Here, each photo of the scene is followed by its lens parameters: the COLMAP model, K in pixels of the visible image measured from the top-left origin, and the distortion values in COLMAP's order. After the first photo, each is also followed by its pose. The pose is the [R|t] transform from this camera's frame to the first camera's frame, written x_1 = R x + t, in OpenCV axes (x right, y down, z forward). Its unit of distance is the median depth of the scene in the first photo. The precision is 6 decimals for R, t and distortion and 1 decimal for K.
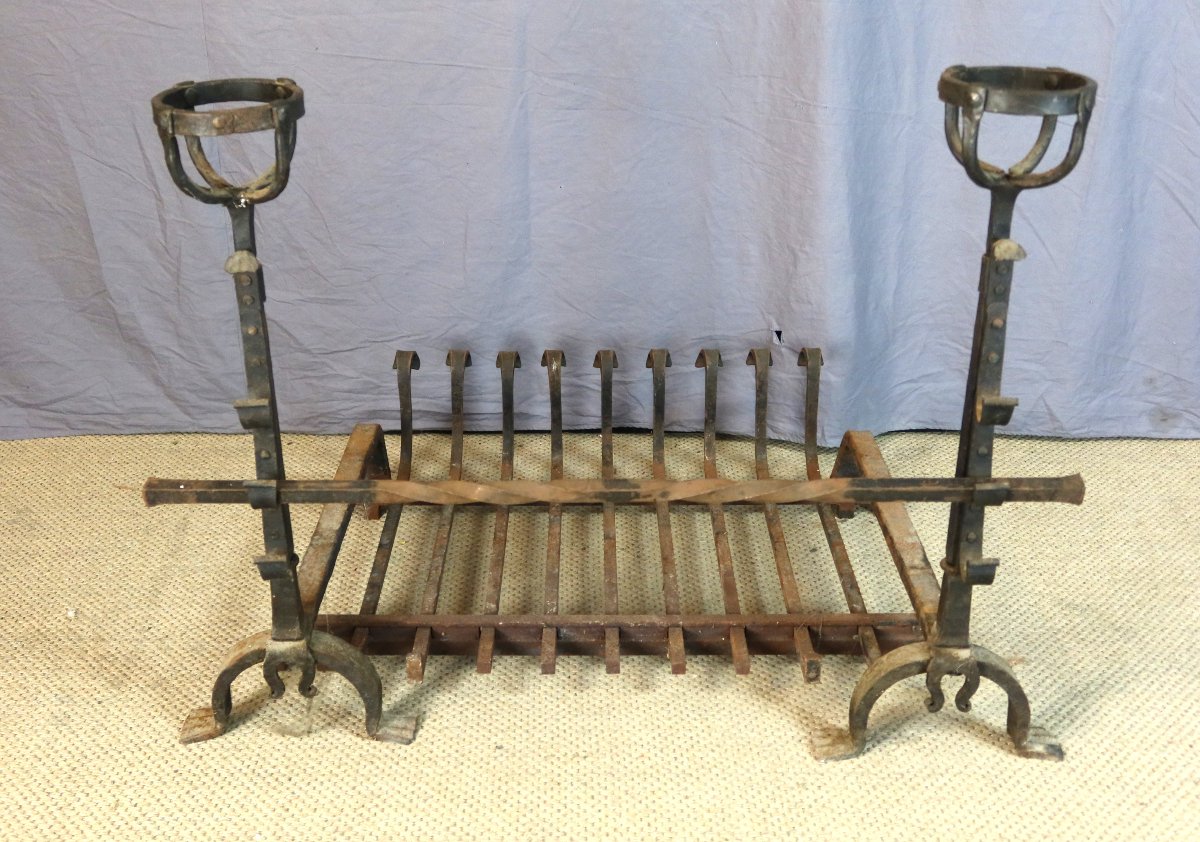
lens RADIAL K [[1440.6, 0, 576.6], [0, 1440.6, 417.5], [0, 0, 1]] dist [-0.001736, 0.000000]
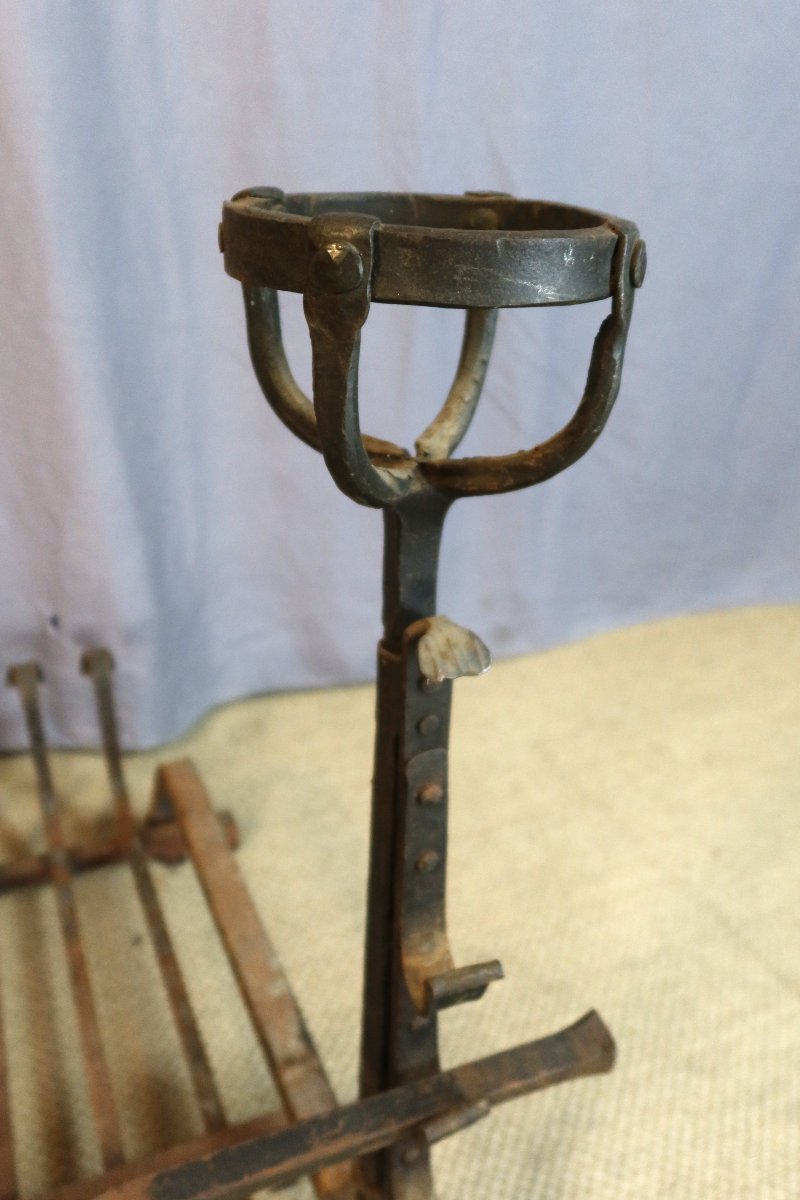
lens RADIAL K [[1006.6, 0, 395.8], [0, 1006.6, 598.1], [0, 0, 1]] dist [0.004626, -0.013398]
pose [[0.914089, -0.153145, 0.375483, 0.139970], [0.130652, 0.987793, 0.084819, -0.120196], [-0.383889, -0.028475, 0.922940, 0.573086]]
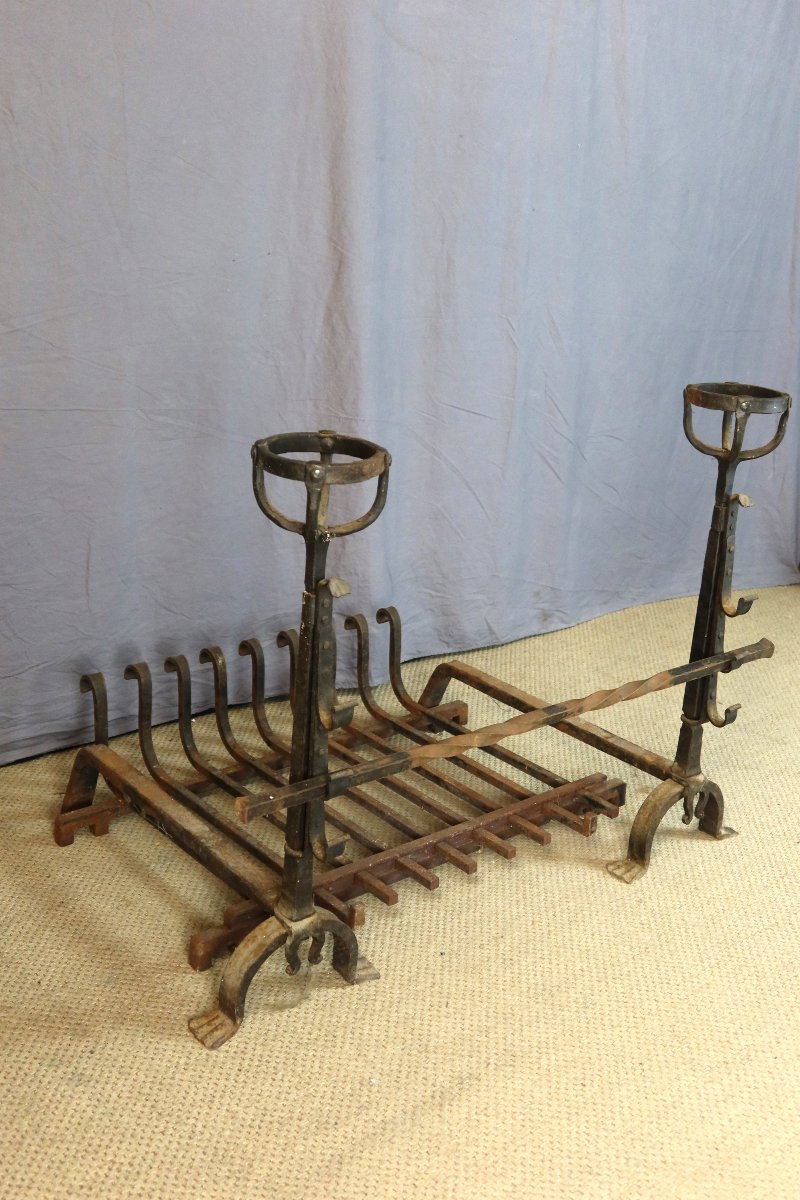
lens RADIAL K [[1326.9, 0, 404.3], [0, 1326.9, 605.0], [0, 0, 1]] dist [-0.000753, 0.000000]
pose [[0.762675, -0.166182, 0.625068, -0.681180], [0.204020, 0.978901, 0.011318, -0.074380], [-0.613761, 0.118894, 0.780488, 0.098161]]
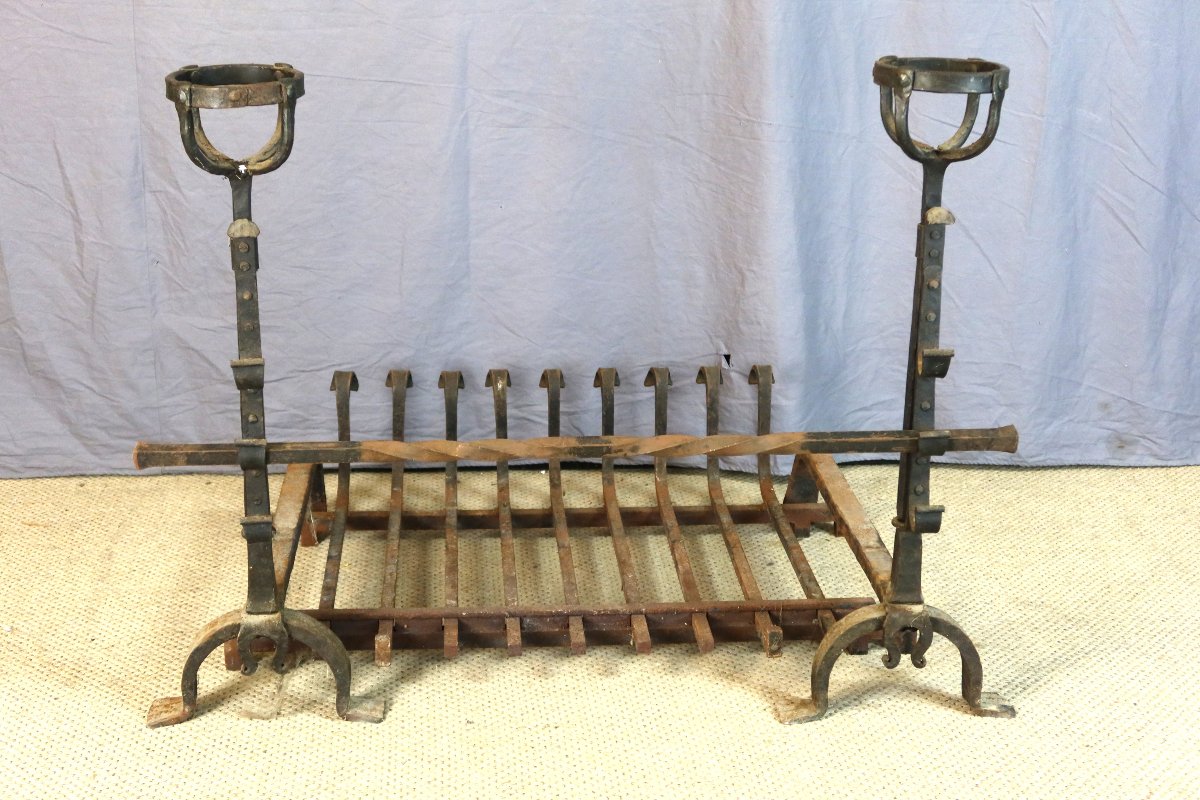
lens RADIAL K [[1882.7, 0, 605.6], [0, 1882.7, 401.3], [0, 0, 1]] dist [-0.005825, 0.000000]
pose [[0.996197, -0.007785, 0.086783, -0.066905], [0.017233, 0.993930, -0.108661, 0.139737], [-0.085410, 0.109743, 0.990284, -0.315761]]
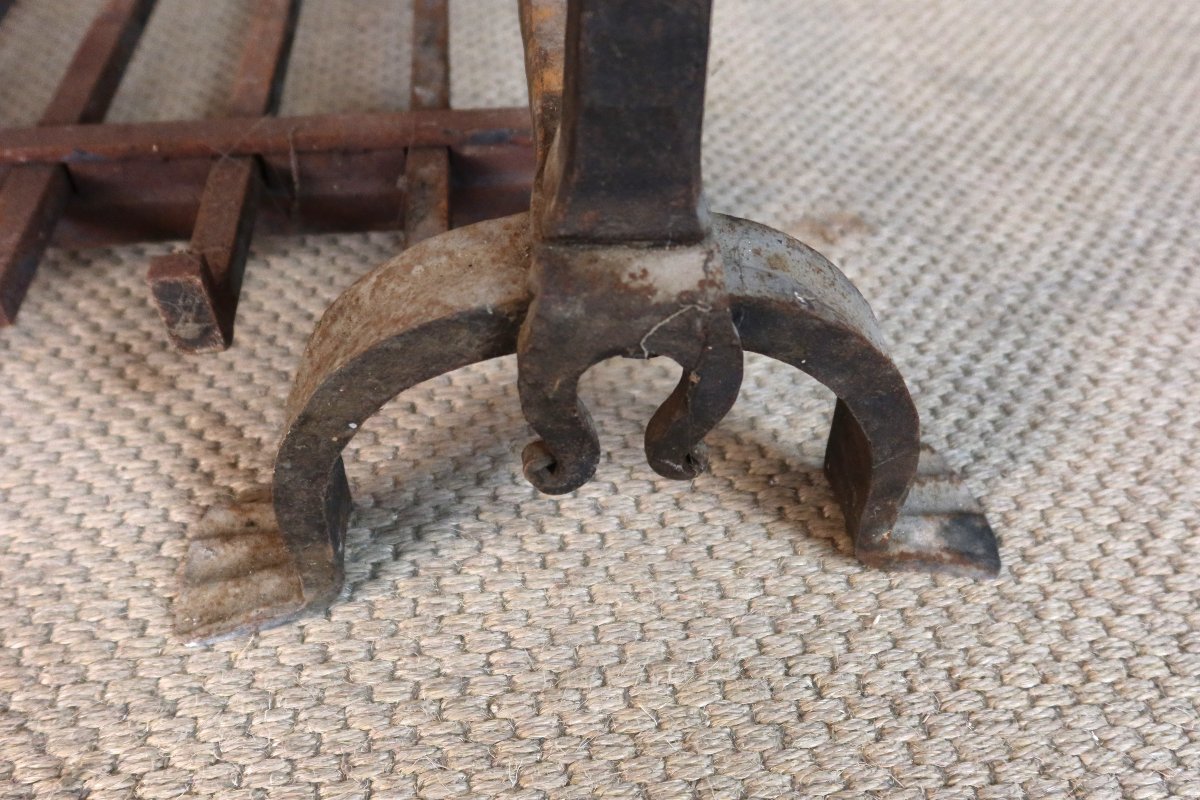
lens RADIAL K [[1006.6, 0, 601.5], [0, 1006.6, 397.0], [0, 0, 1]] dist [0.004626, -0.013398]
pose [[0.992465, -0.061684, 0.105870, 0.211381], [0.016529, 0.923540, 0.383146, 0.108091], [-0.121409, -0.378509, 0.917601, 0.750957]]
